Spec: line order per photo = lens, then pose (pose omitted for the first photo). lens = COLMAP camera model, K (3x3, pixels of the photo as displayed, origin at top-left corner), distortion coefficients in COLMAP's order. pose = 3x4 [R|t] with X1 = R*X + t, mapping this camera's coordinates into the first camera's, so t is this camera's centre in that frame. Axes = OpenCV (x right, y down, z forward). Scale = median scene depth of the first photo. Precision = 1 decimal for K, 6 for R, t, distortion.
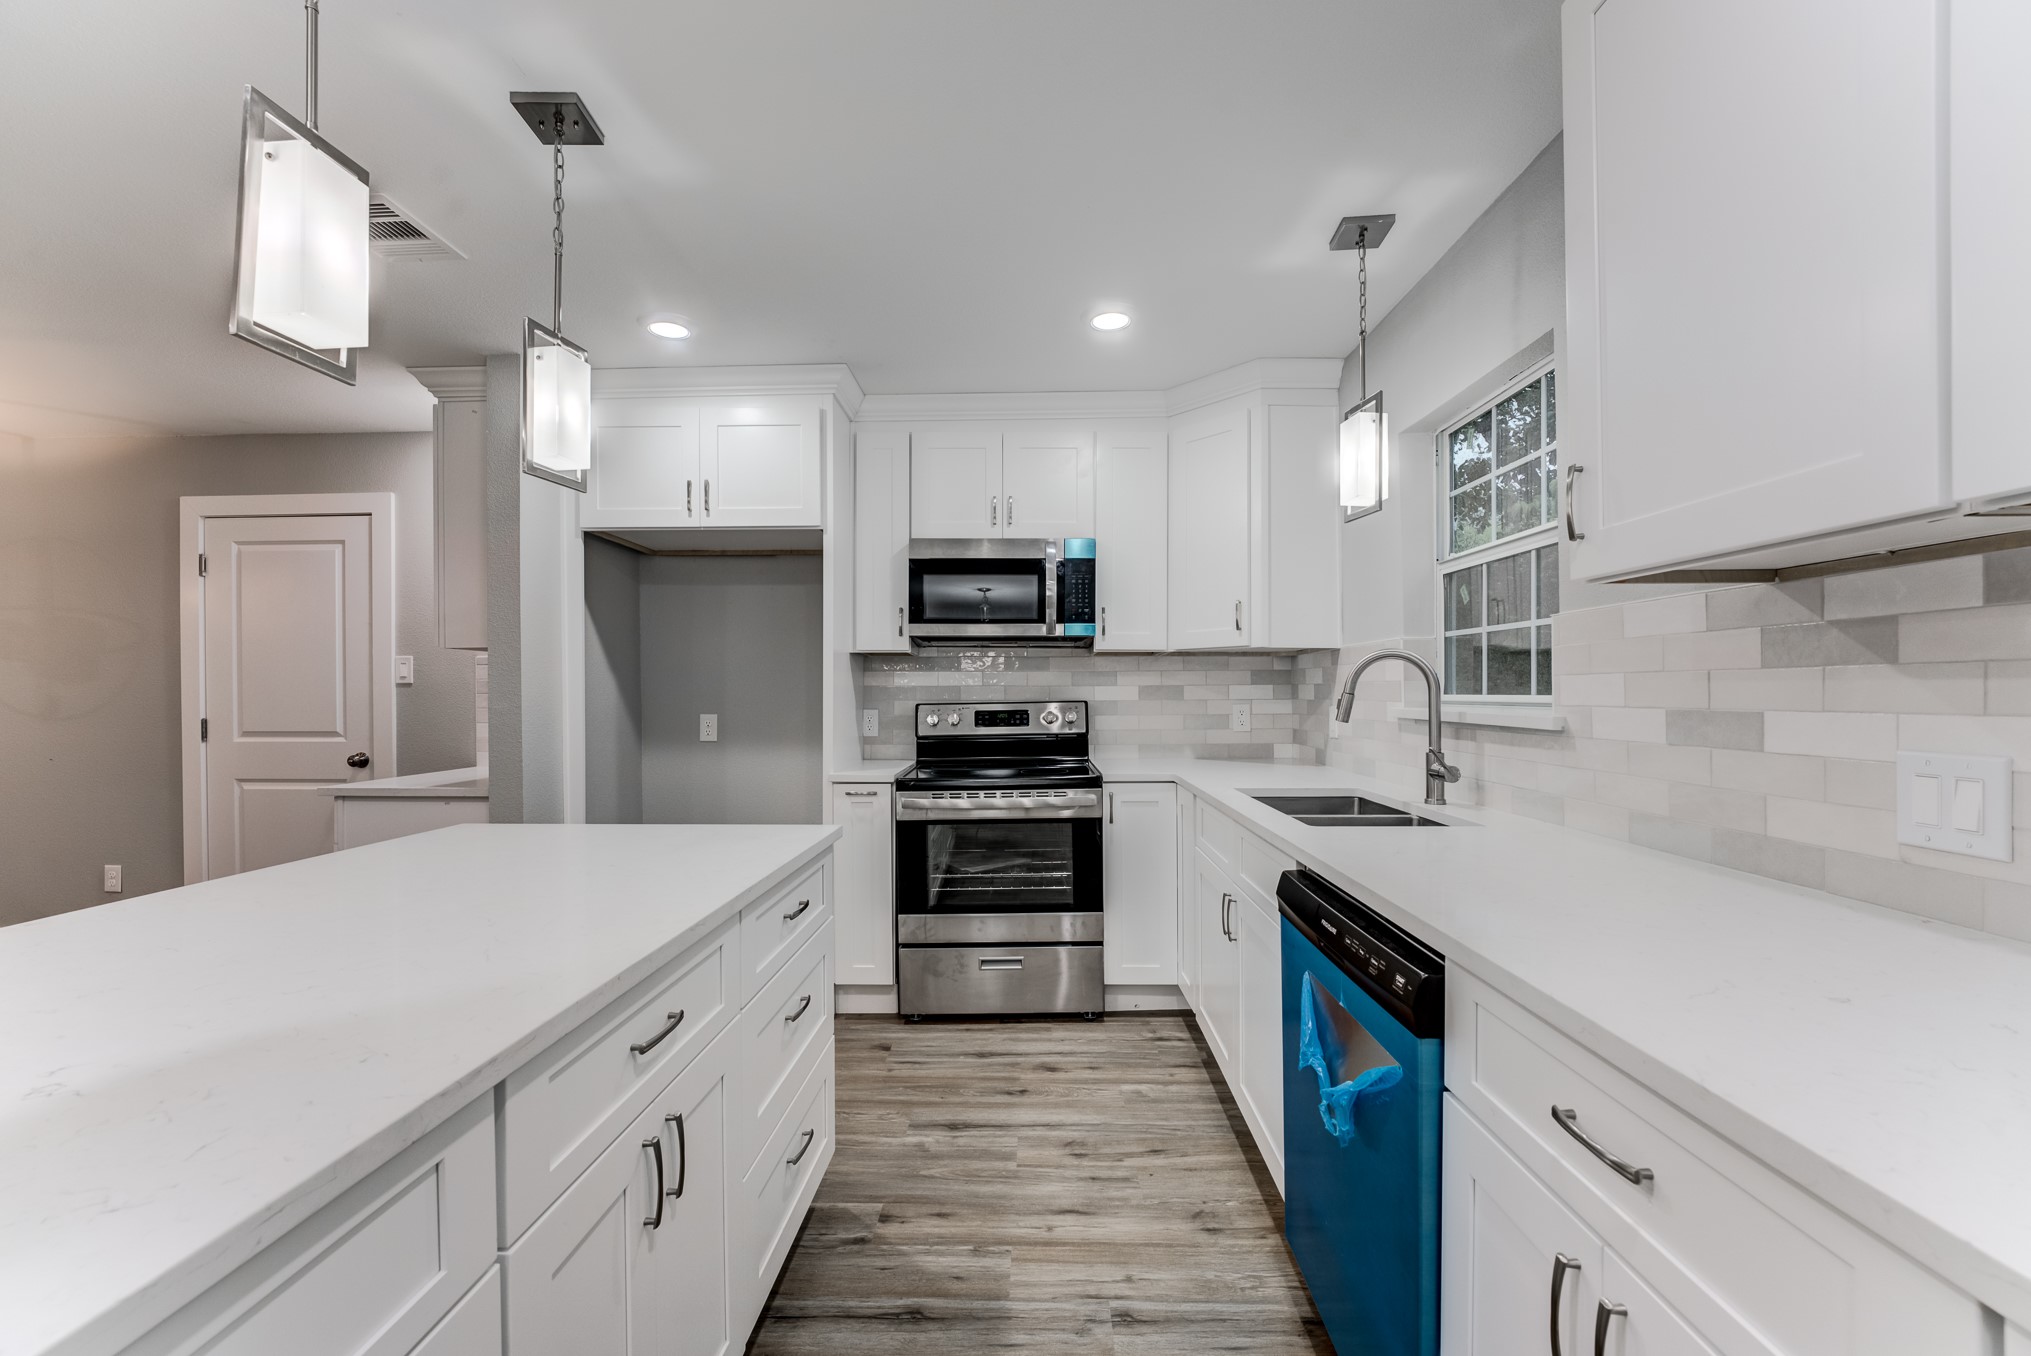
lens RADIAL K [[825.1, 0, 1020.4], [0, 825.1, 686.3], [0, 0, 1]] dist [-0.000294, -0.000015]
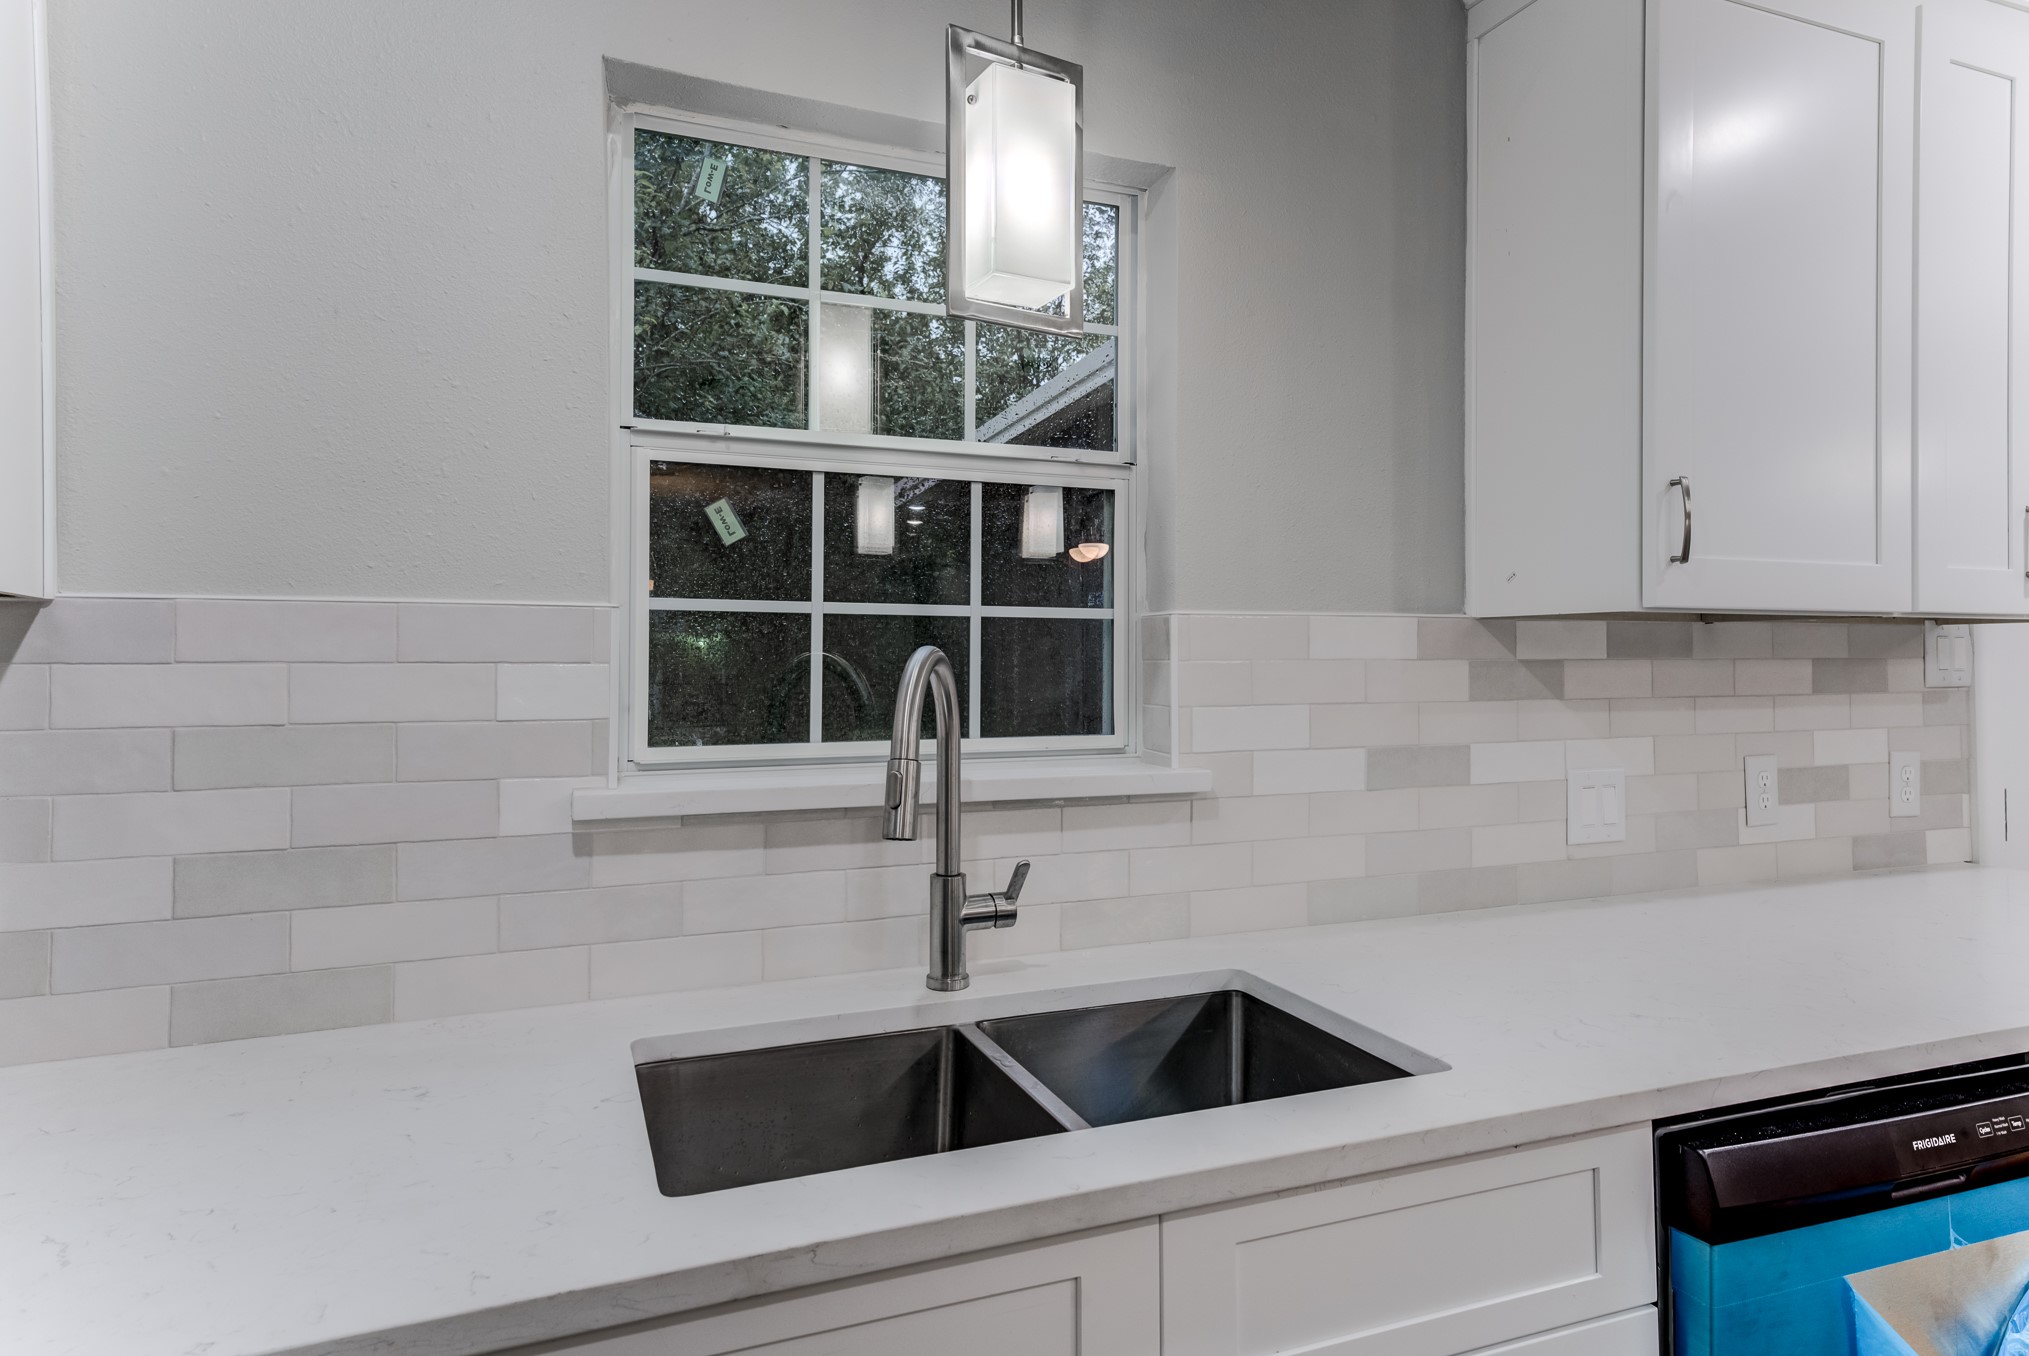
lens RADIAL K [[1088.5, 0, 1006.4], [0, 1088.5, 679.6], [0, 0, 1]] dist [0.007473, 0.000909]
pose [[-0.377025, 0.009780, 0.926151, -0.111994], [0.002609, 0.999951, -0.009497, -0.036667], [-0.926199, -0.001164, -0.377033, 2.014186]]
